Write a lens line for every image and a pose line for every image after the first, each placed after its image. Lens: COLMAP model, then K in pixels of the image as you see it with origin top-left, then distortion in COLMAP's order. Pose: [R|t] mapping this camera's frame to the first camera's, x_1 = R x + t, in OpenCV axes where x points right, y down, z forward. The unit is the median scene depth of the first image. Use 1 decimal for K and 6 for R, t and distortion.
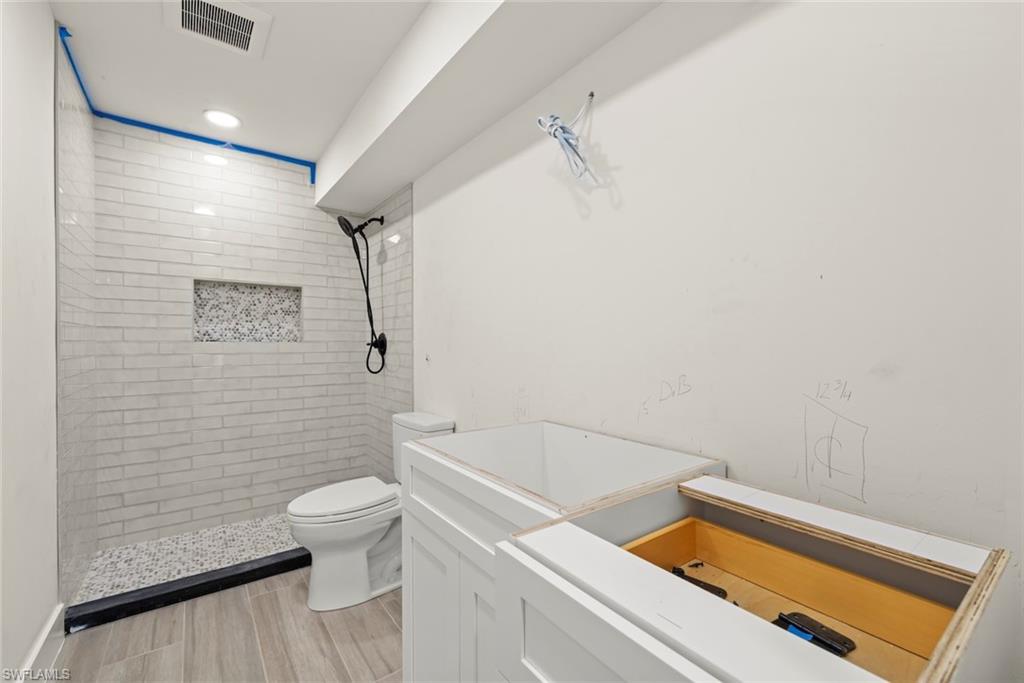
lens RADIAL K [[451.6, 0, 520.3], [0, 451.6, 341.0], [0, 0, 1]] dist [0.001970, 0.000538]
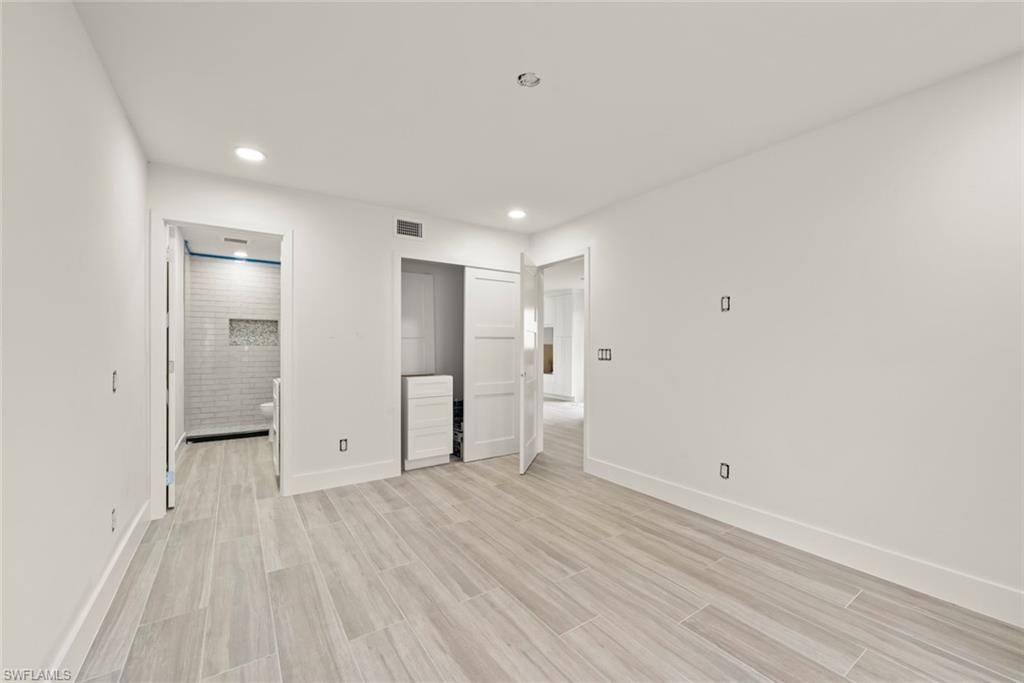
lens RADIAL K [[405.2, 0, 506.4], [0, 405.2, 345.3], [0, 0, 1]] dist [0.000081, 0.000264]
pose [[0.999285, 0.002564, -0.037711, 0.780414], [-0.002600, 0.999996, -0.000889, -0.001517], [0.037709, 0.000986, 0.999288, -1.029476]]
